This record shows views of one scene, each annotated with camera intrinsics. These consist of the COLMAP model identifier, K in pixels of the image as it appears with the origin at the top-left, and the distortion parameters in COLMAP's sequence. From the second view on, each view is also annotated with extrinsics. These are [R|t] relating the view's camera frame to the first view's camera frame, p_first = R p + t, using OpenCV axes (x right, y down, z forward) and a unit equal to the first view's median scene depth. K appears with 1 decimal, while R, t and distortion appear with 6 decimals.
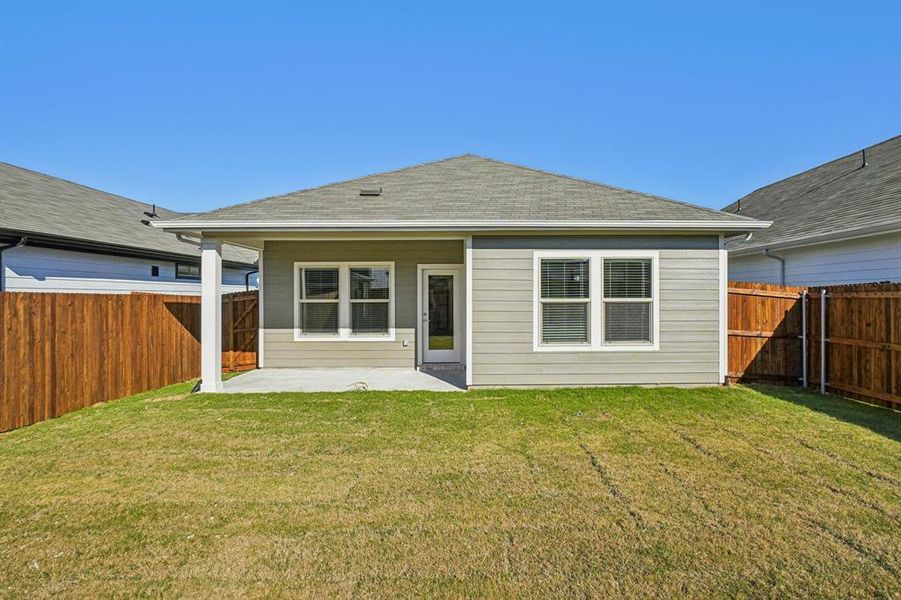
lens RADIAL K [[518.9, 0, 482.9], [0, 518.9, 296.8], [0, 0, 1]] dist [-0.017464, 0.000558]
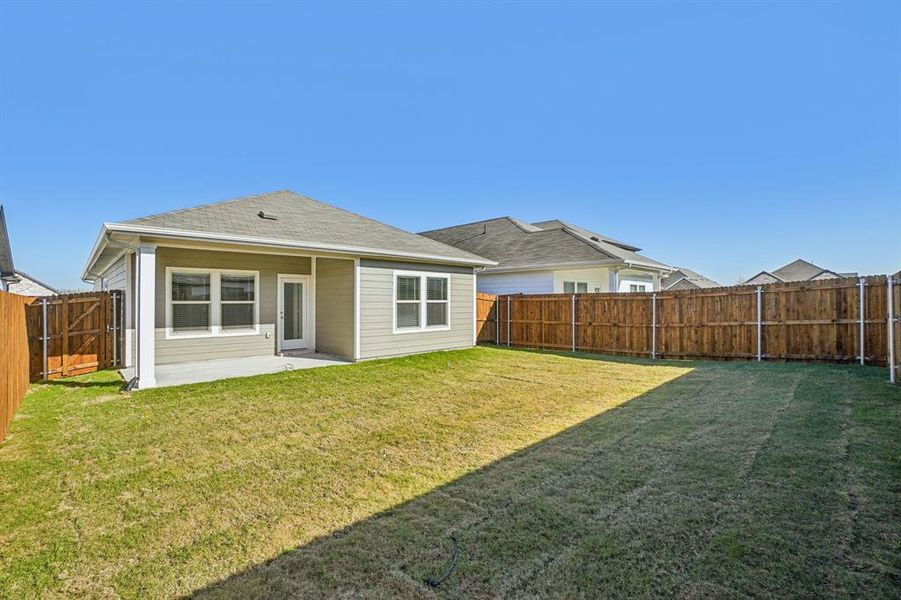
lens RADIAL K [[405.3, 0, 447.6], [0, 405.3, 296.2], [0, 0, 1]] dist [-0.051782, 0.021214]
pose [[0.730812, 0.009607, 0.682511, -0.583686], [-0.002204, 0.999929, -0.011715, 0.004216], [-0.682575, 0.007058, 0.730781, -0.013251]]
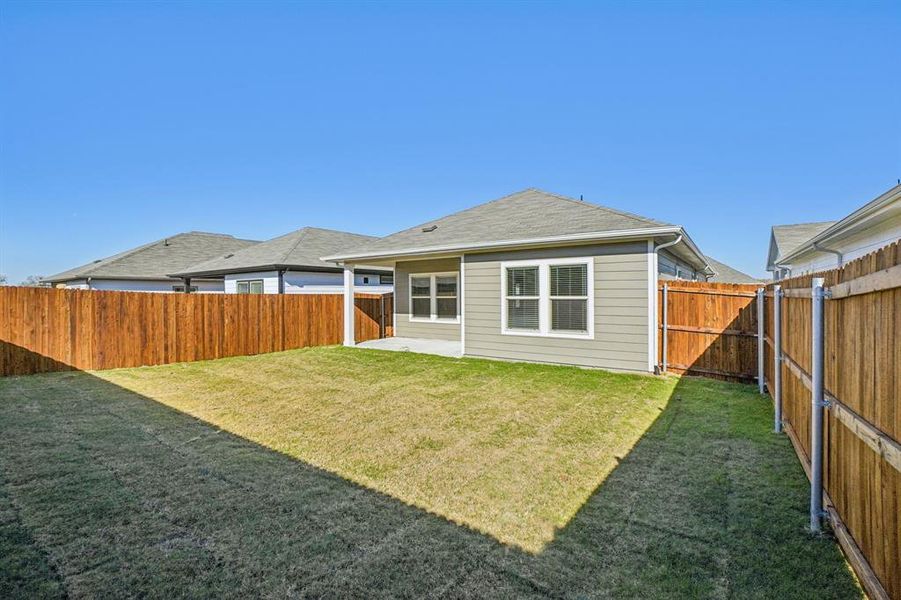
lens RADIAL K [[405.3, 0, 447.6], [0, 405.3, 296.2], [0, 0, 1]] dist [-0.051782, 0.021214]
pose [[0.804827, 0.001582, -0.593507, 0.589092], [0.003133, 0.999971, 0.006914, -0.004821], [0.593501, -0.007424, 0.804799, 0.034051]]
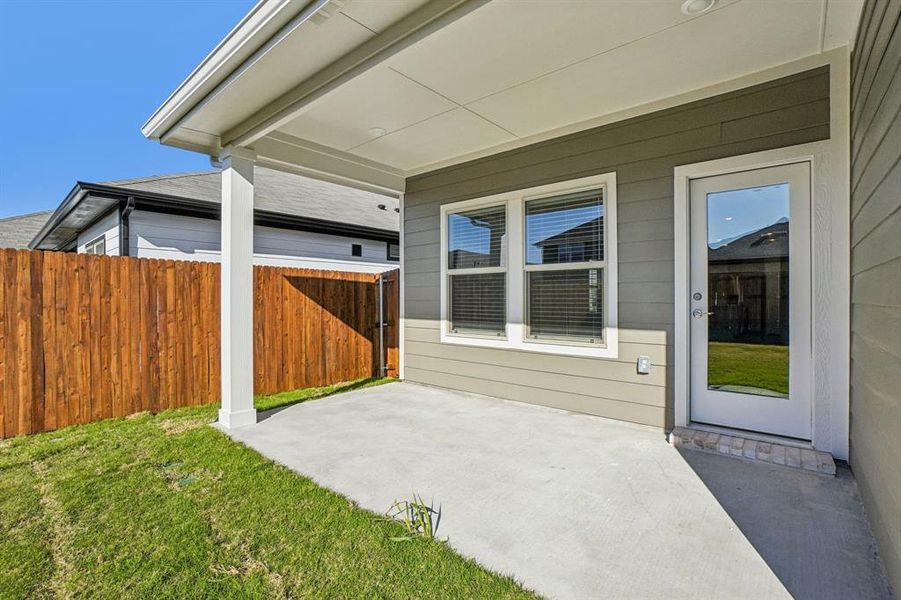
lens RADIAL K [[411.4, 0, 456.4], [0, 411.4, 299.6], [0, 0, 1]] dist [-0.054299, 0.017561]
pose [[0.757094, 0.006711, -0.653271, -0.059576], [-0.006002, 0.999976, 0.003316, 0.042514], [0.653278, 0.001411, 0.757117, 0.774477]]
